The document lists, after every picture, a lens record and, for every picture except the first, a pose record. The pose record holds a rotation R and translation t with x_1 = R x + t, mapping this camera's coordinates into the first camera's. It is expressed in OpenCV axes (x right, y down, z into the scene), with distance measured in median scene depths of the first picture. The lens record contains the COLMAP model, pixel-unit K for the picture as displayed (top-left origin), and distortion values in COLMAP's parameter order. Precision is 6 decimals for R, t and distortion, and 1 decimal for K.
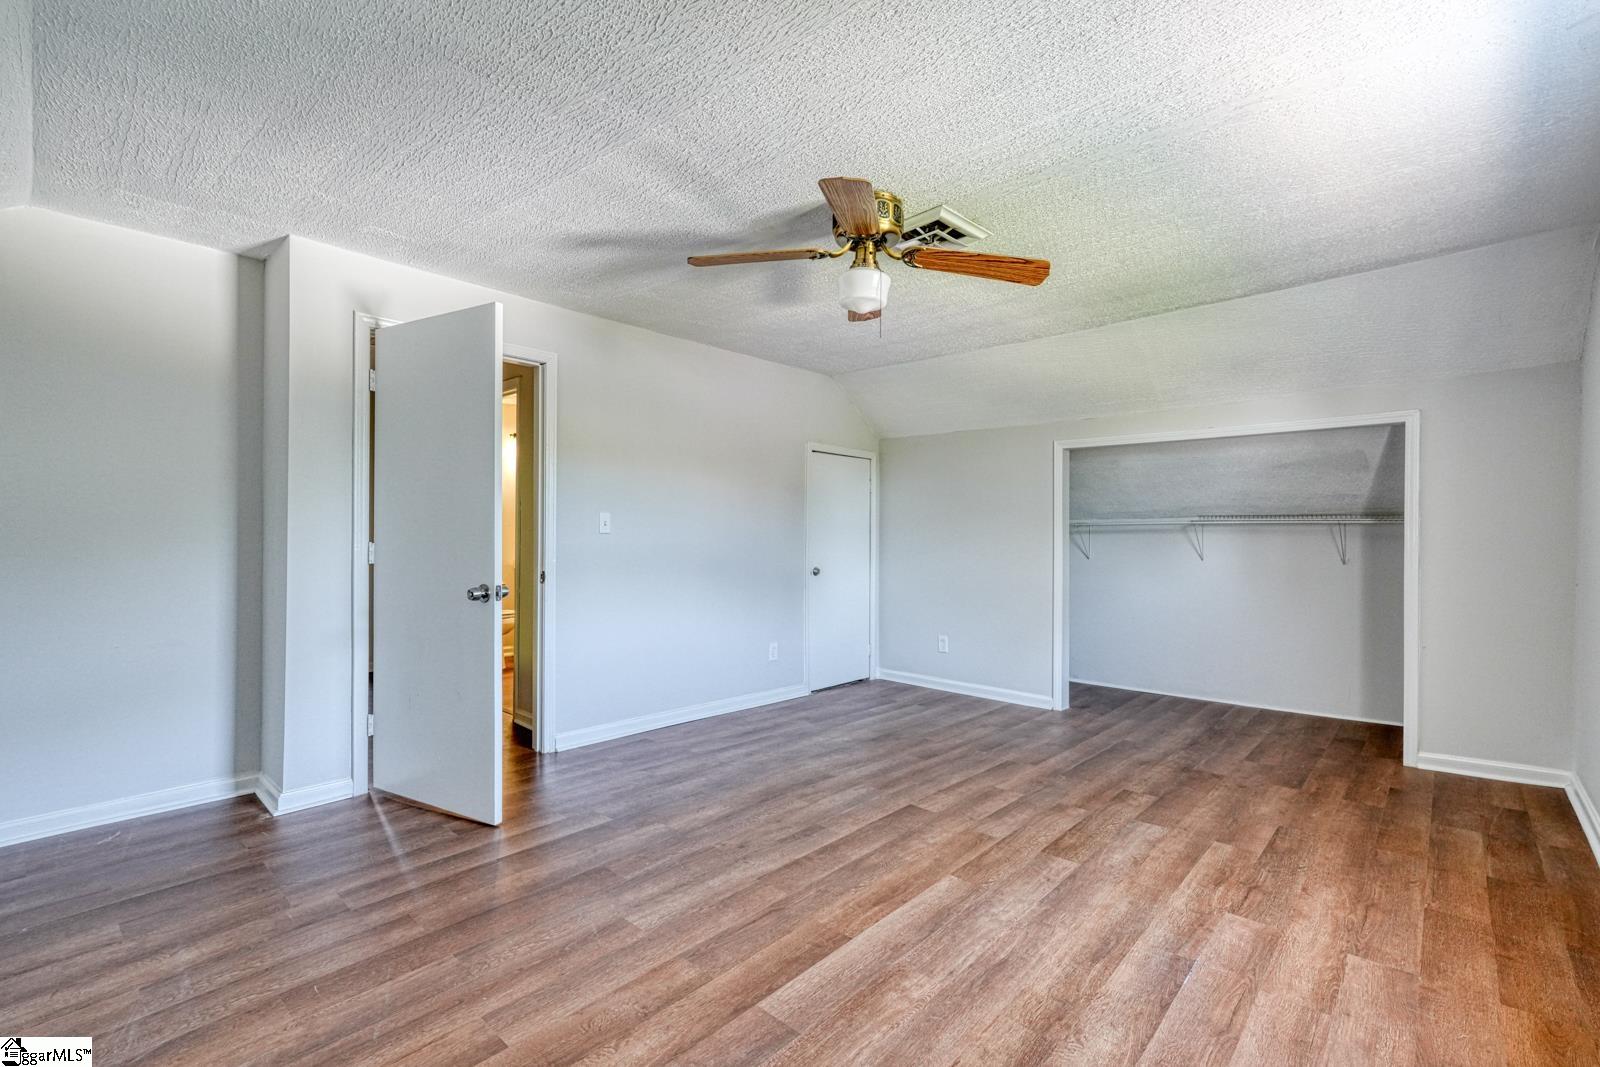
lens RADIAL K [[709.9, 0, 799.8], [0, 709.9, 533.6], [0, 0, 1]] dist [0.001989, 0.000191]
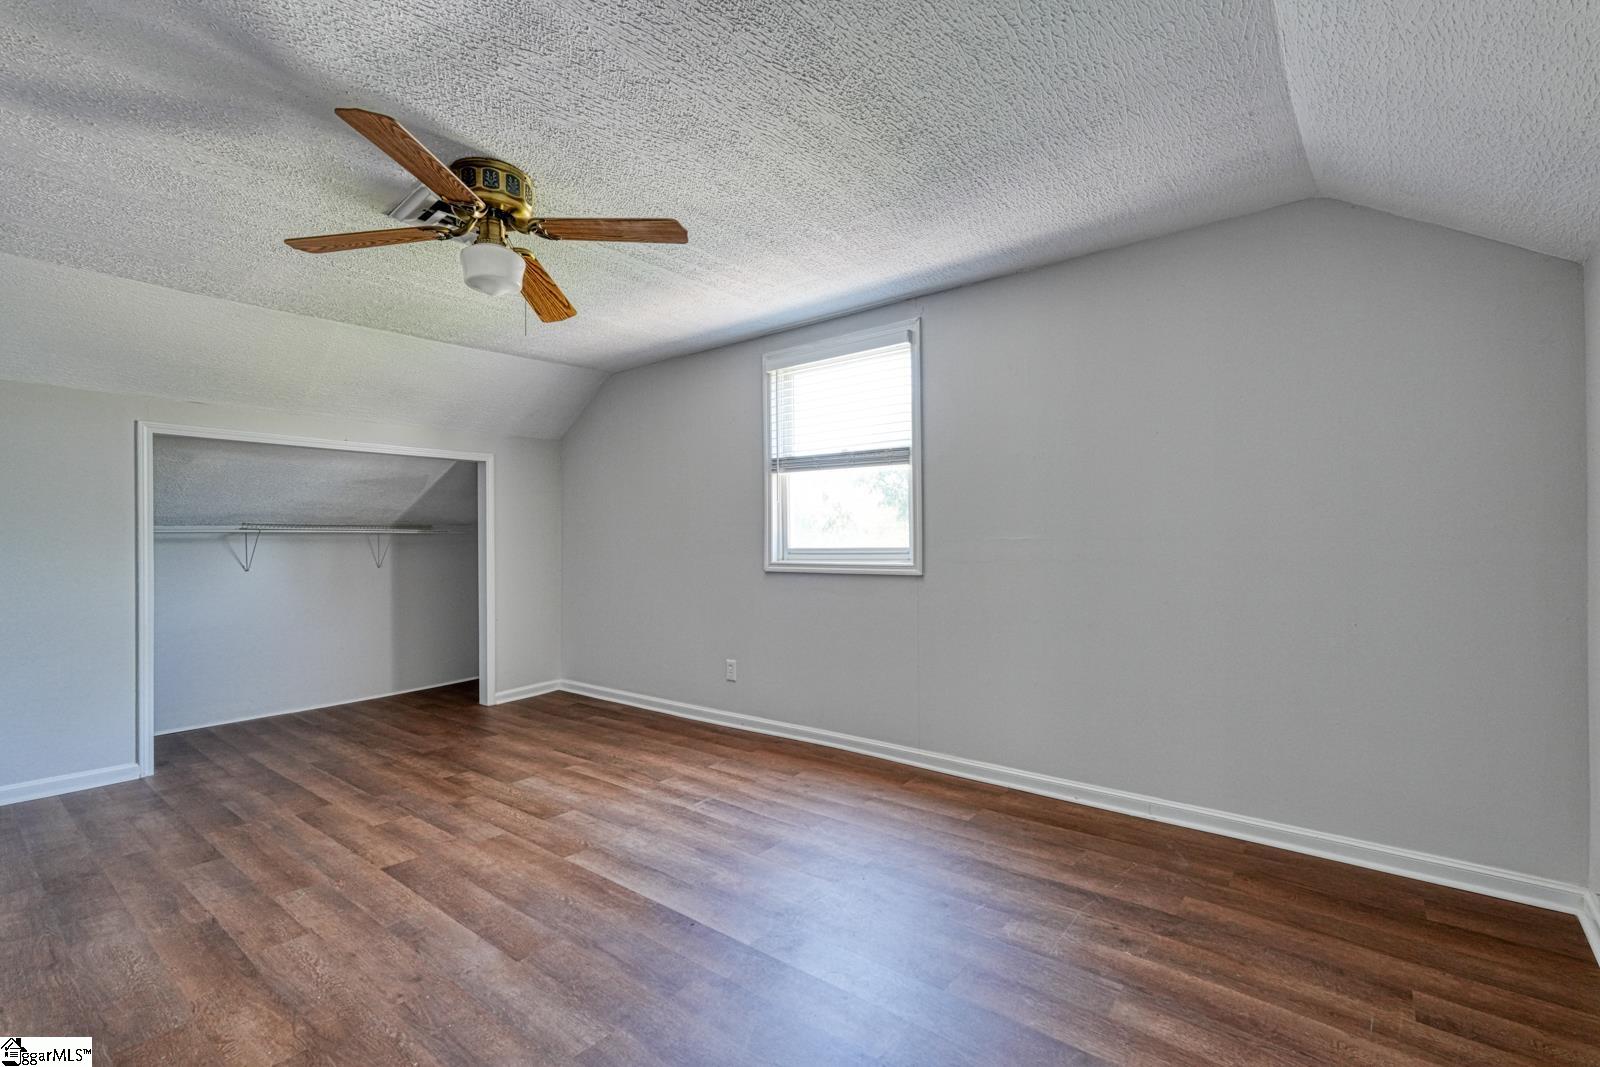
lens RADIAL K [[709.9, 0, 796.1], [0, 709.9, 539.0], [0, 0, 1]] dist [0.001989, 0.000191]
pose [[-0.052806, -0.000167, 0.998605, -0.678859], [0.008334, 0.999965, 0.000608, 0.000819], [-0.998570, 0.008355, -0.052803, 0.544111]]
